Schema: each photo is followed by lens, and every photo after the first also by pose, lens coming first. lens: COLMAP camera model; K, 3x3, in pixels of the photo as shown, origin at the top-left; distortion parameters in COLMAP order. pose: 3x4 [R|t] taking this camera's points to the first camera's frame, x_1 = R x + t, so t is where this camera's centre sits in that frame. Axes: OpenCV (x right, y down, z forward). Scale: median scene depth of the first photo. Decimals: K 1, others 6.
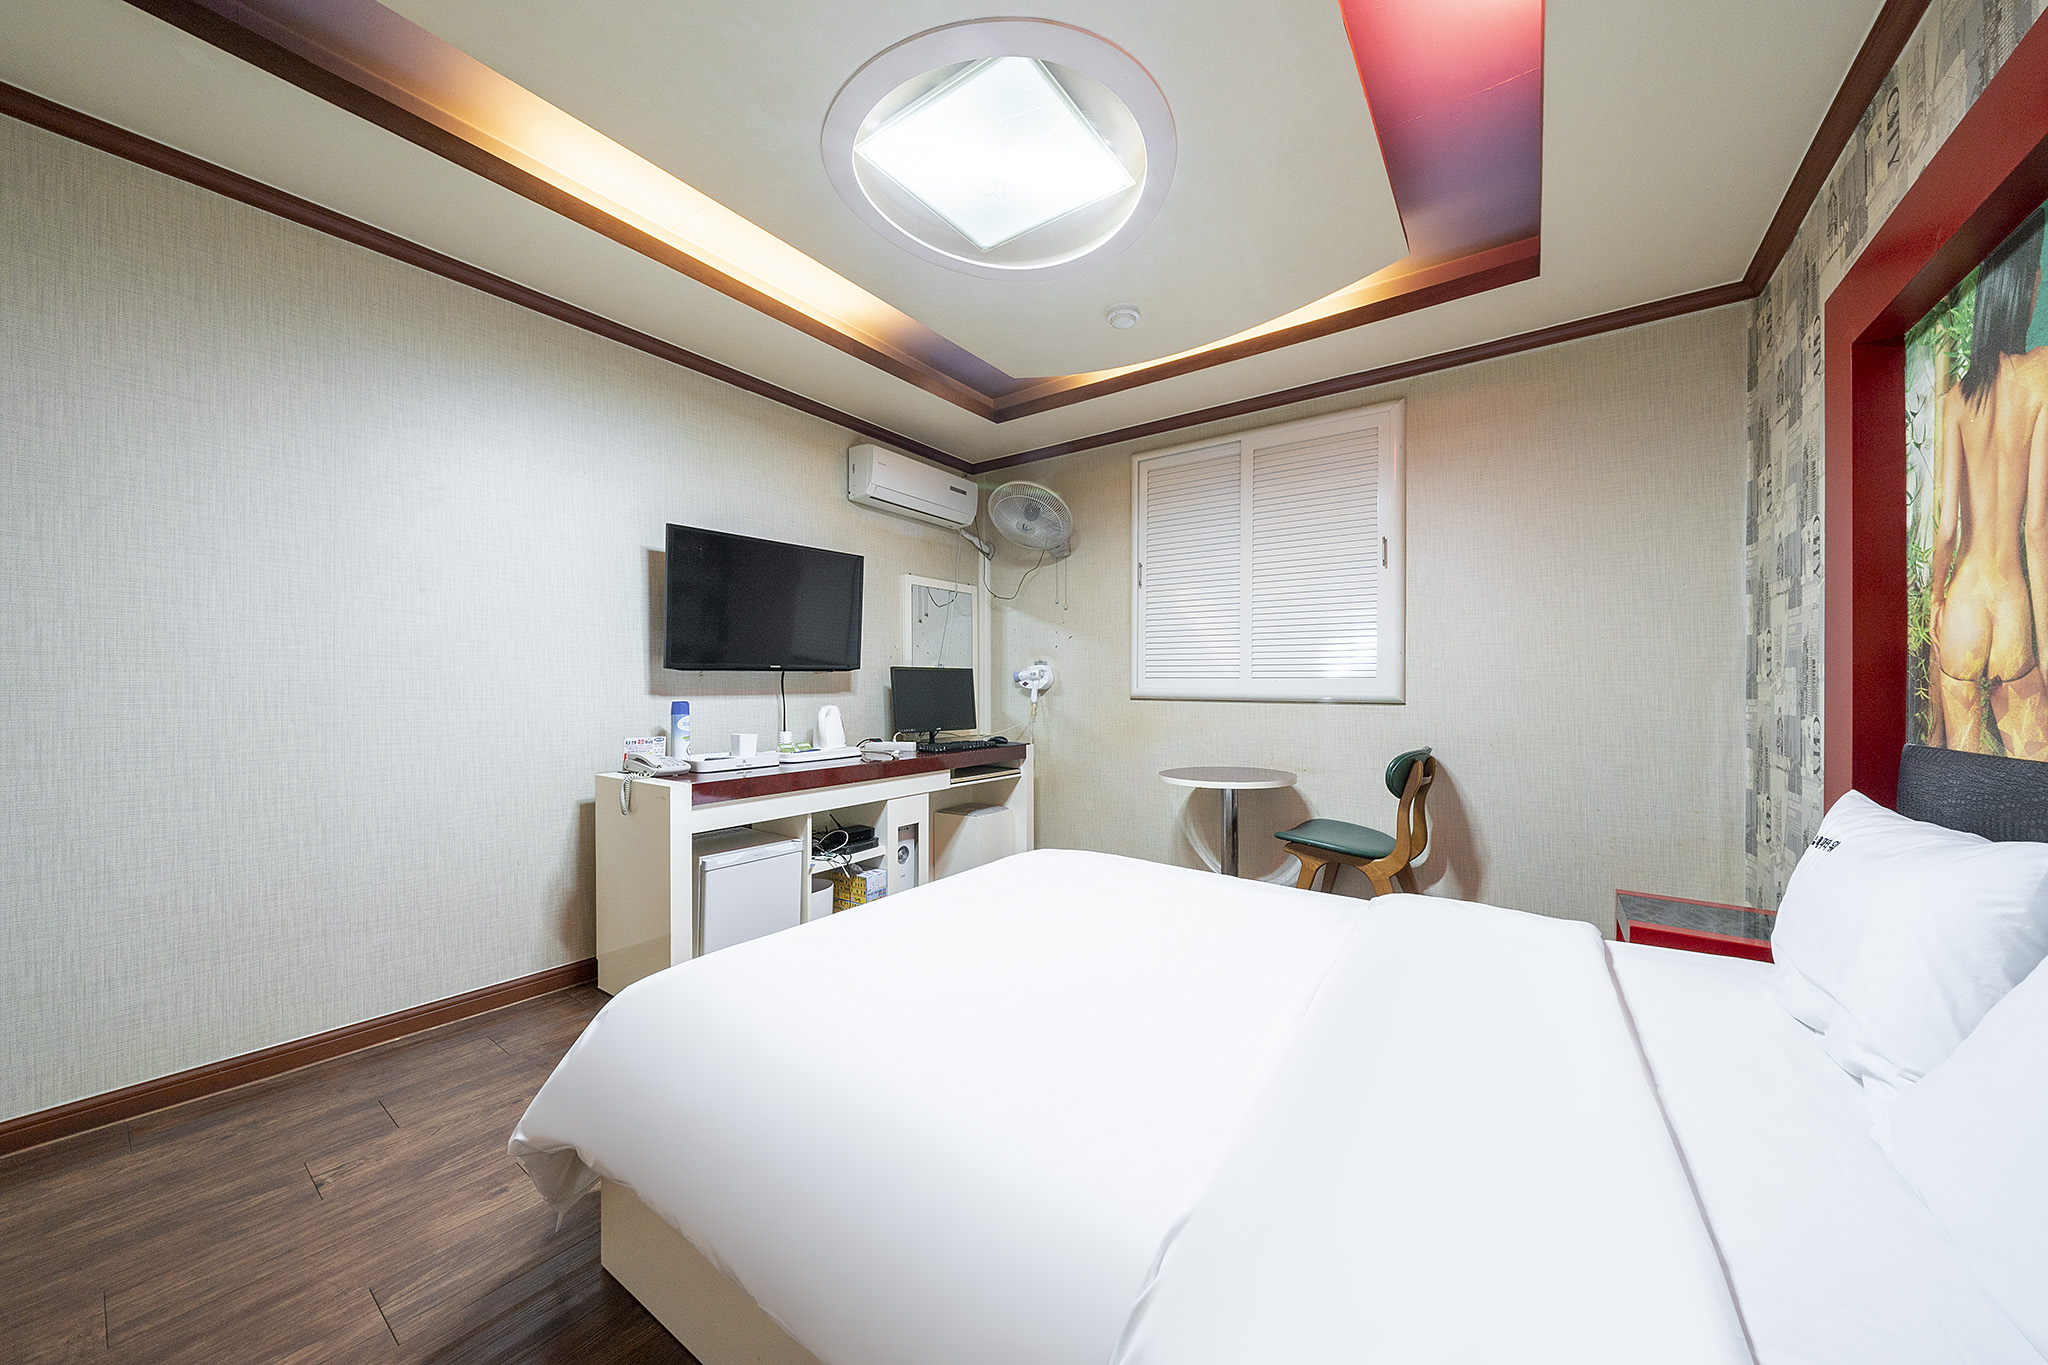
lens RADIAL K [[716.0, 0, 973.2], [0, 716.0, 678.5], [0, 0, 1]] dist [-0.005857, 0.000296]
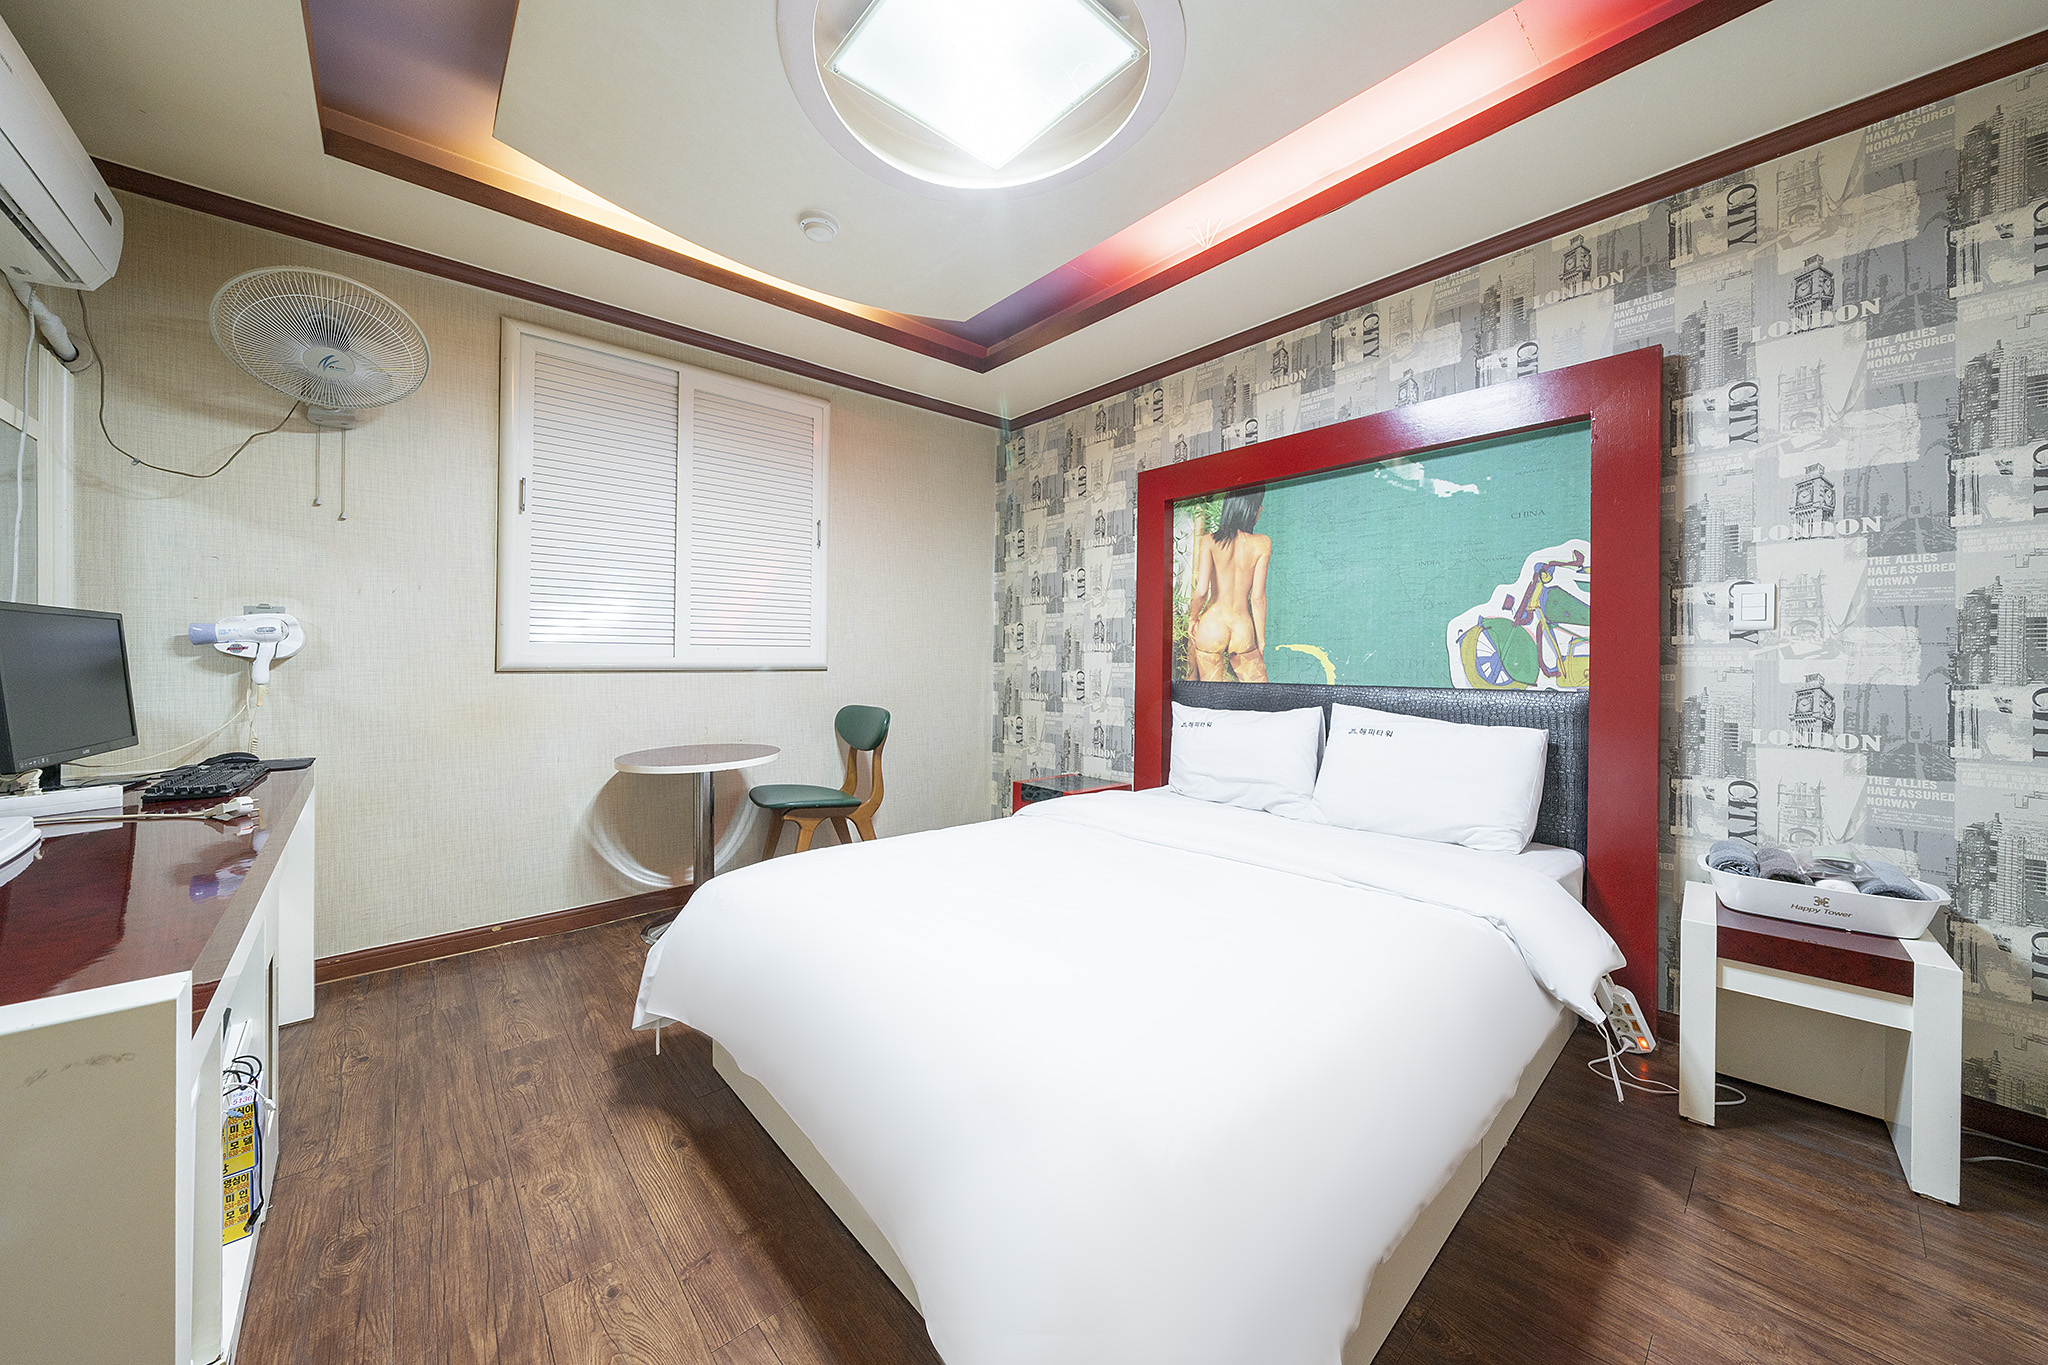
lens RADIAL K [[716.0, 0, 1066.5], [0, 716.0, 658.9], [0, 0, 1]] dist [-0.005857, 0.000296]
pose [[0.144293, -0.004897, 0.989523, -1.054286], [-0.013072, 0.999891, 0.006855, 0.010741], [-0.989449, -0.013924, 0.144213, 1.016511]]
